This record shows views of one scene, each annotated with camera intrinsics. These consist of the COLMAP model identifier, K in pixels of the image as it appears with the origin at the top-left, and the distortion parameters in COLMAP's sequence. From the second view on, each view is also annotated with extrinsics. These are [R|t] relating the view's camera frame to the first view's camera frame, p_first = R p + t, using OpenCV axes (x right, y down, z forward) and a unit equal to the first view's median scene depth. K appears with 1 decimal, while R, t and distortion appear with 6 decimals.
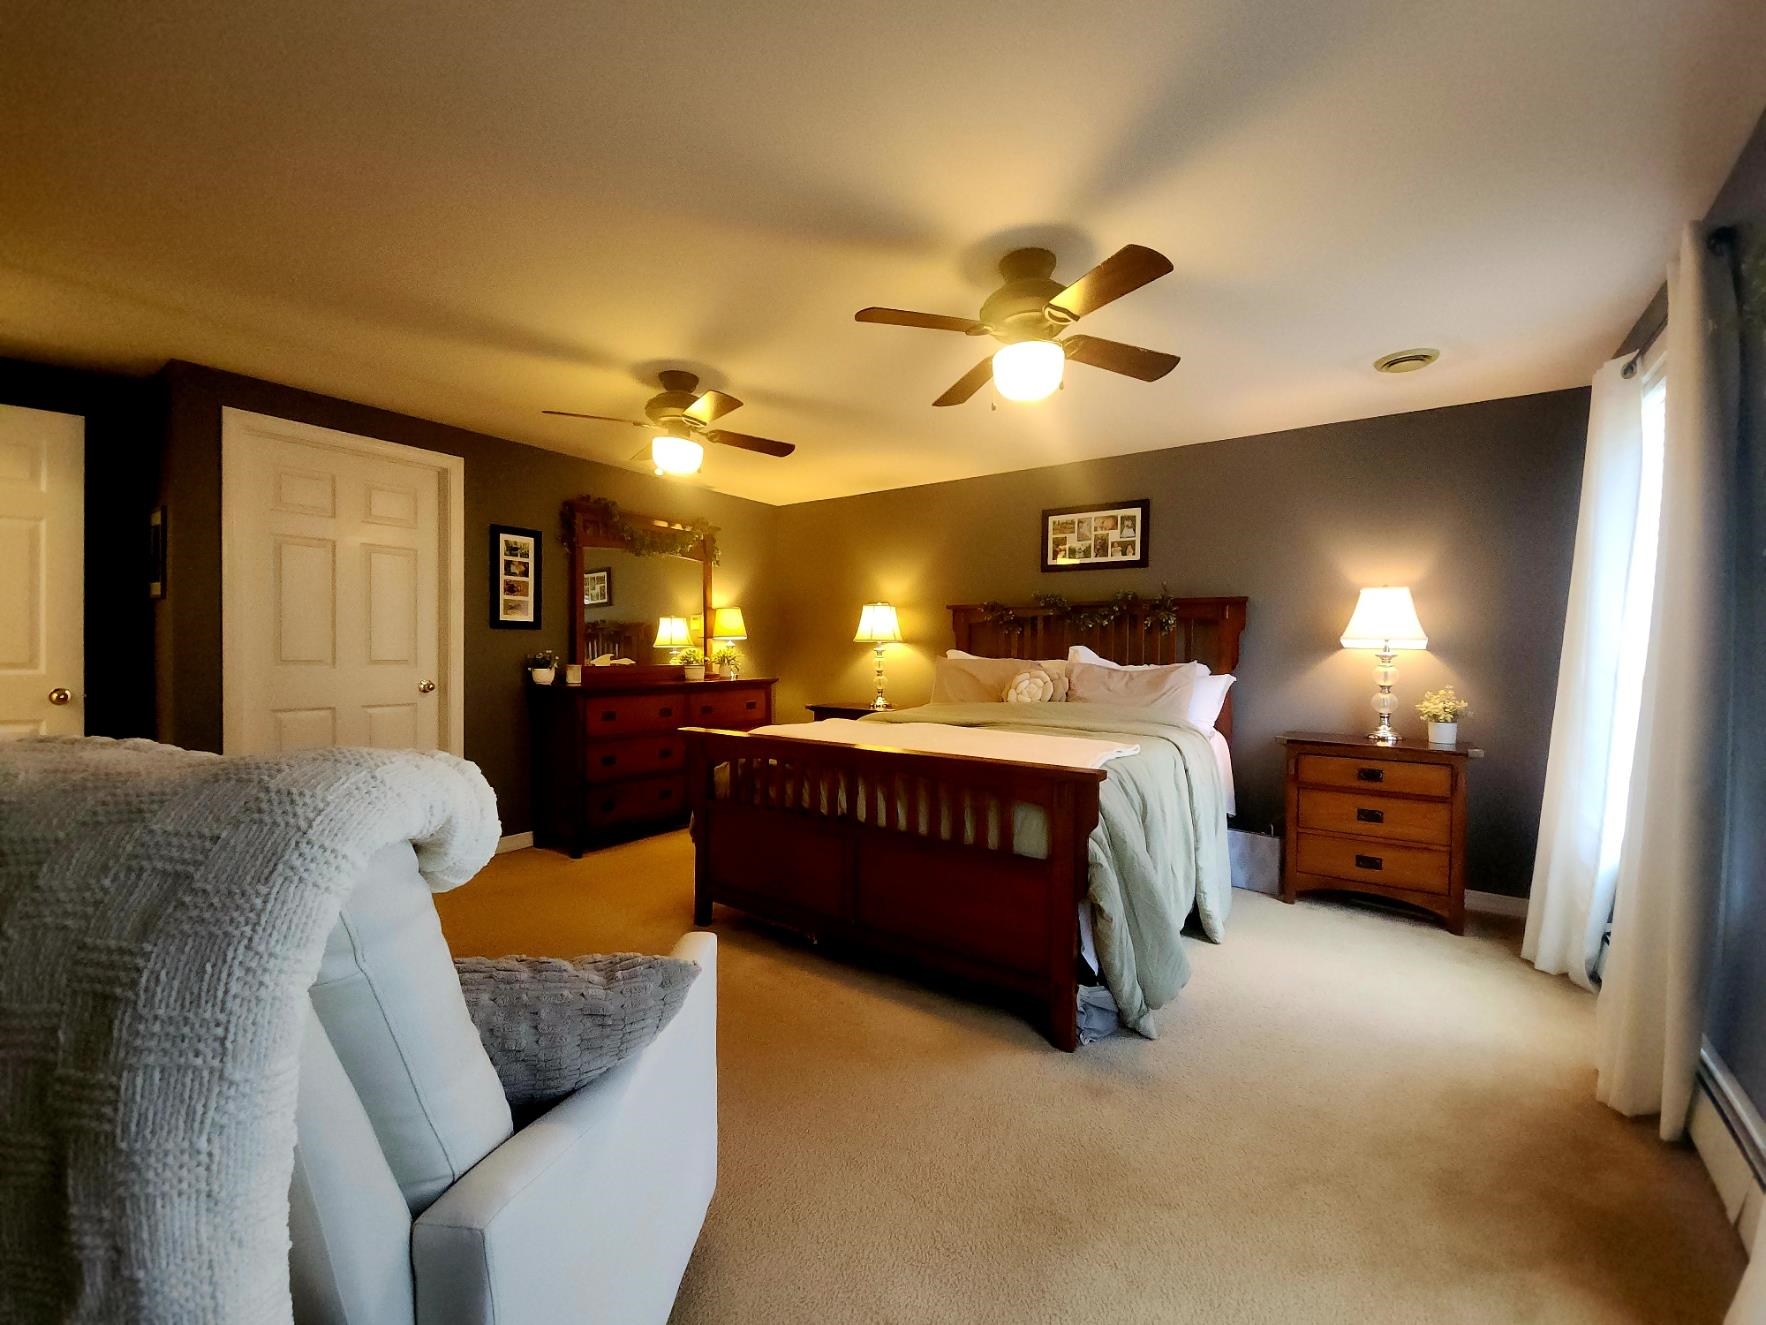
lens RADIAL K [[720.5, 0, 877.4], [0, 720.5, 656.1], [0, 0, 1]] dist [0.007177, -0.002374]
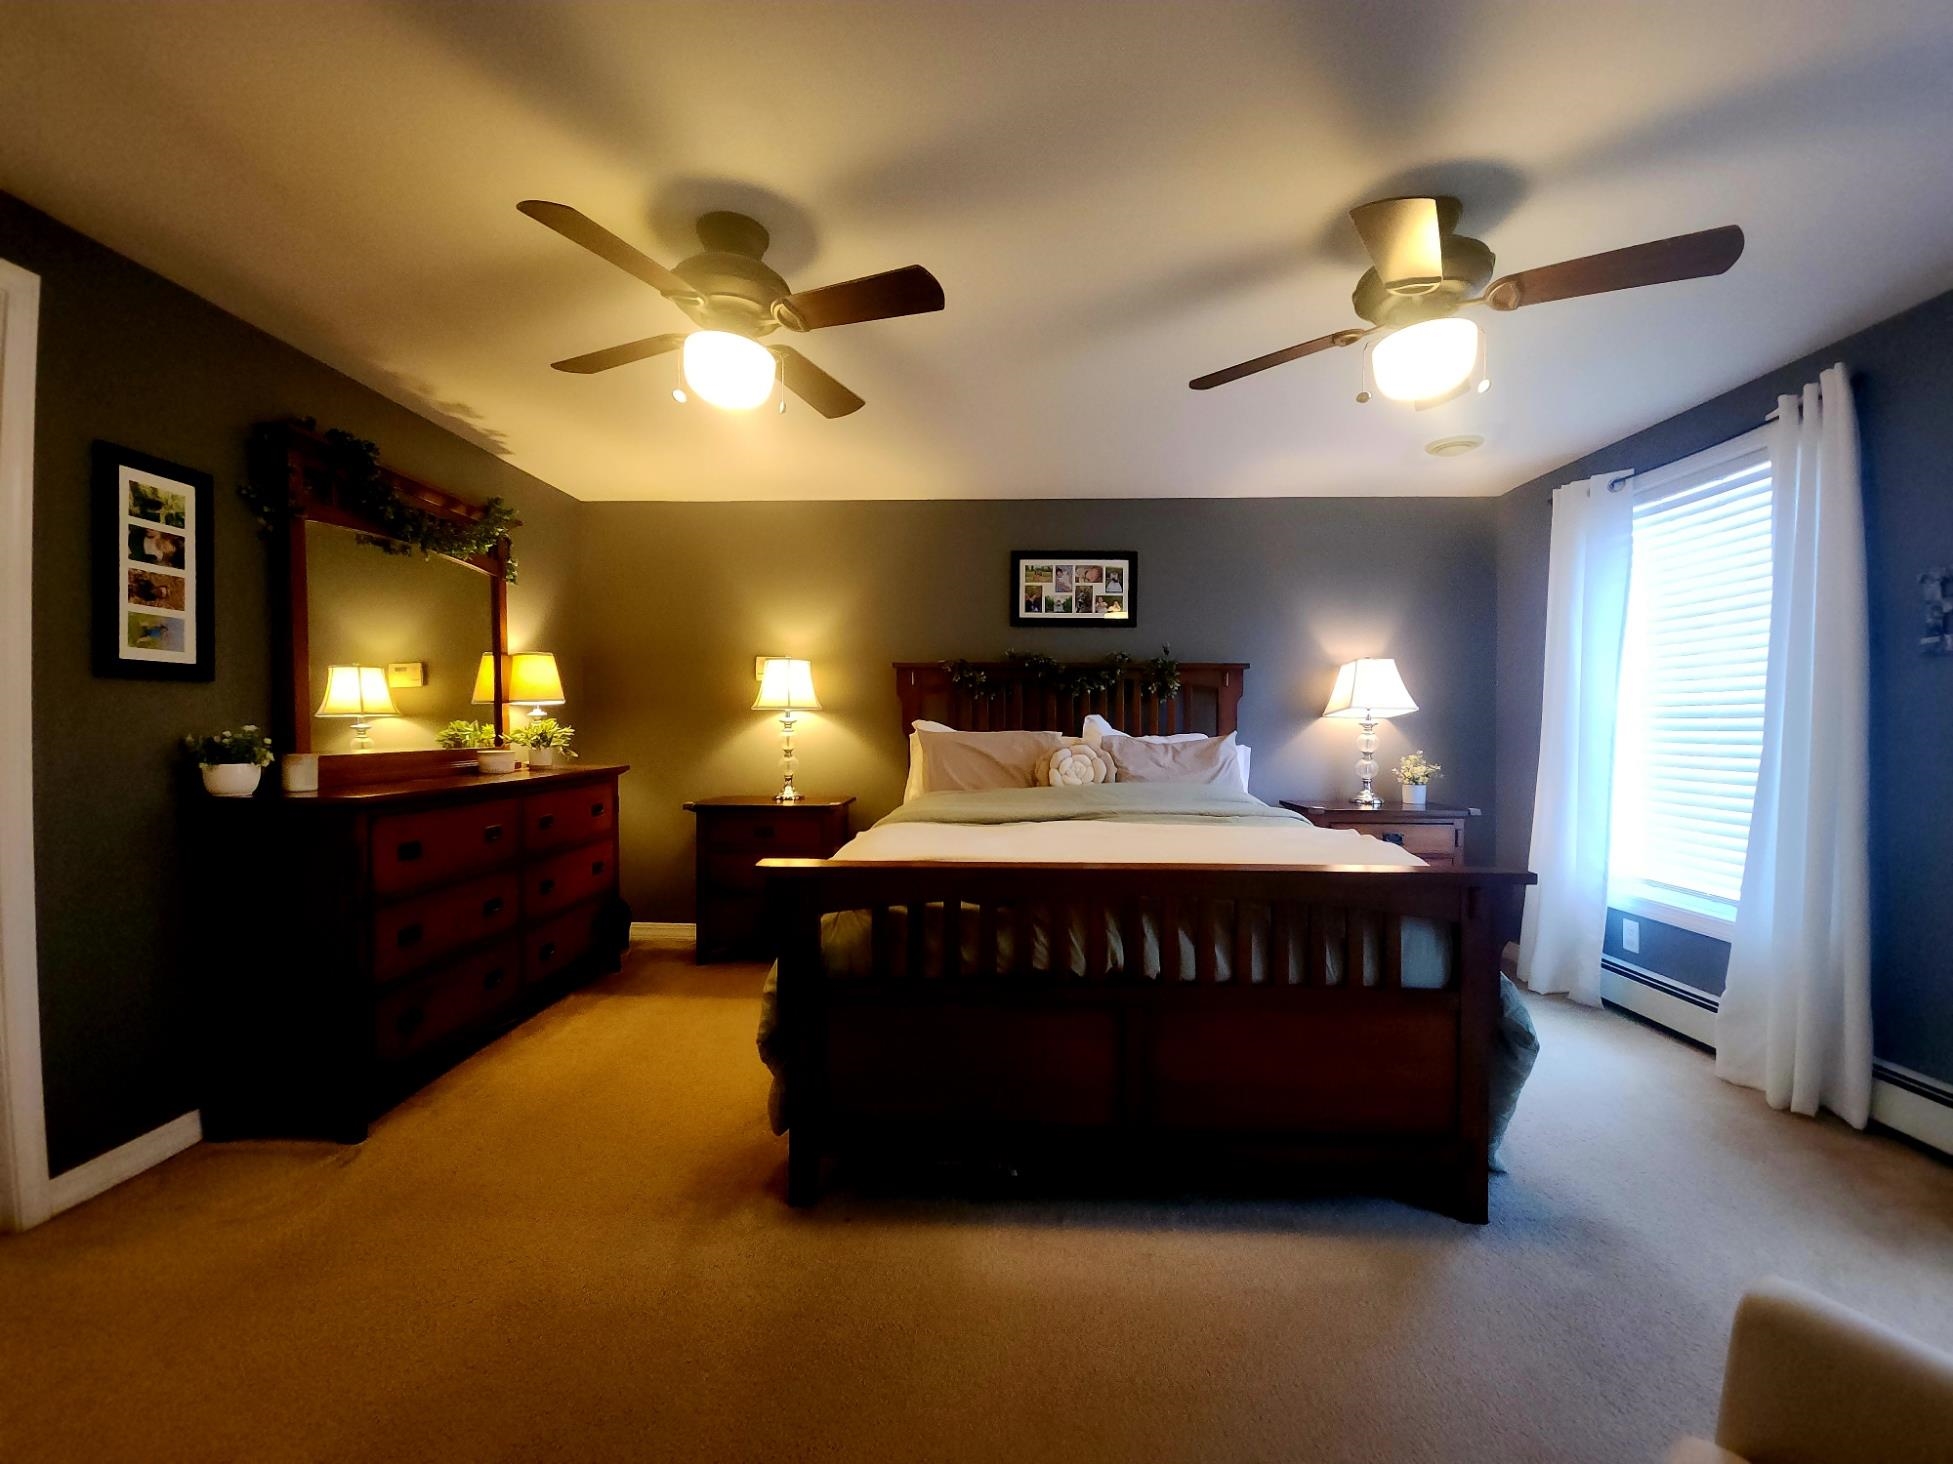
lens RADIAL K [[796.7, 0, 970.6], [0, 796.7, 726.1], [0, 0, 1]] dist [0.007177, -0.002374]
pose [[0.833148, -0.008892, 0.552979, -0.350003], [0.008435, 0.999959, 0.003370, -0.005303], [-0.552986, 0.001857, 0.833189, 0.289955]]
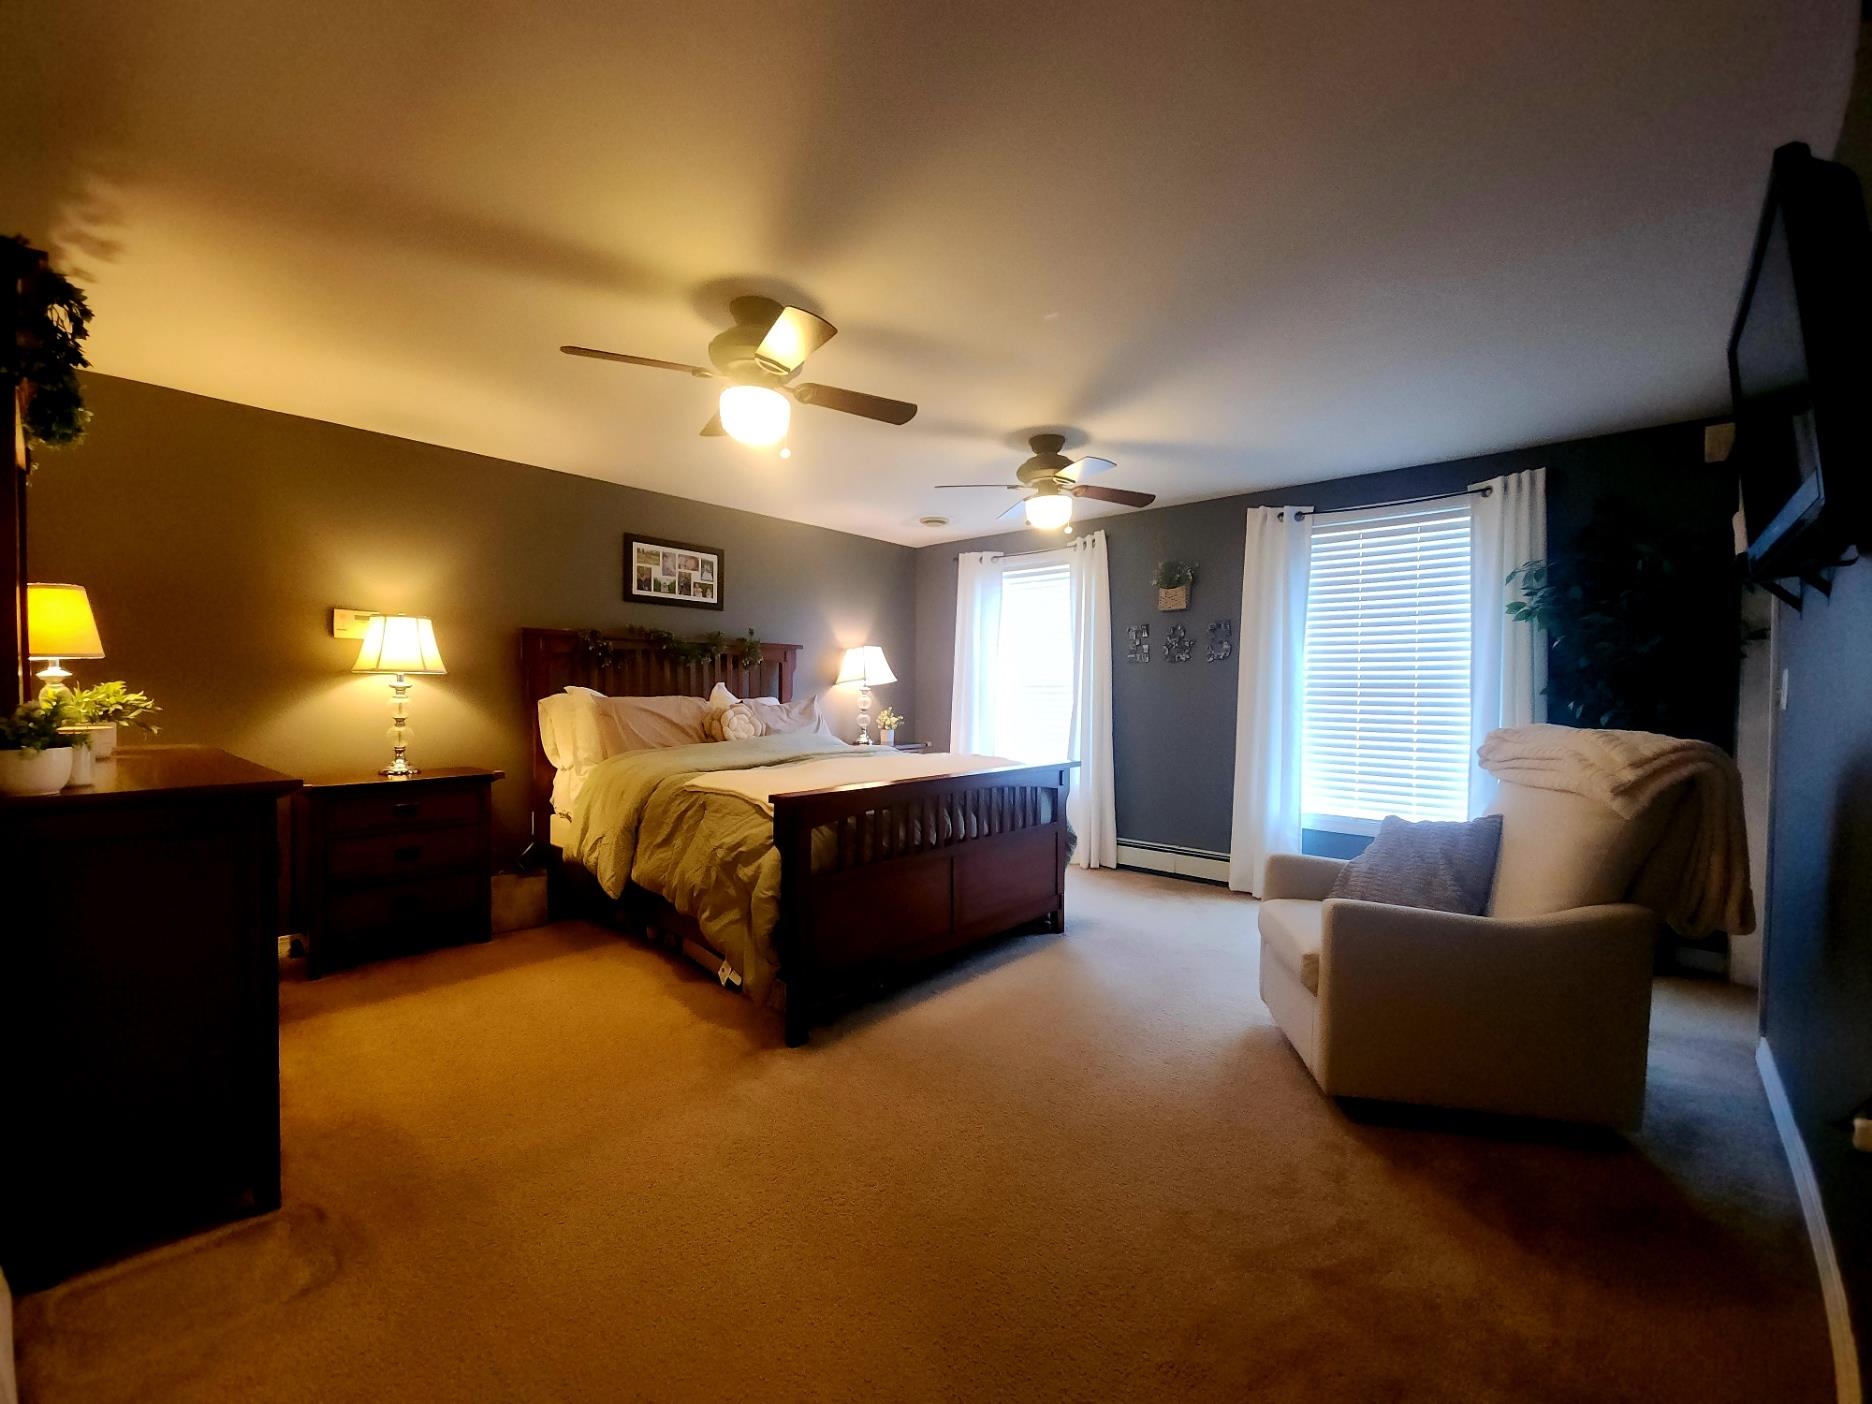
lens RADIAL K [[763.7, 0, 924.1], [0, 763.7, 697.1], [0, 0, 1]] dist [0.007177, -0.002374]
pose [[0.118261, -0.018265, 0.992815, -0.760356], [0.001602, 0.999833, 0.018203, -0.012531], [-0.992981, -0.000563, 0.118270, 0.560086]]
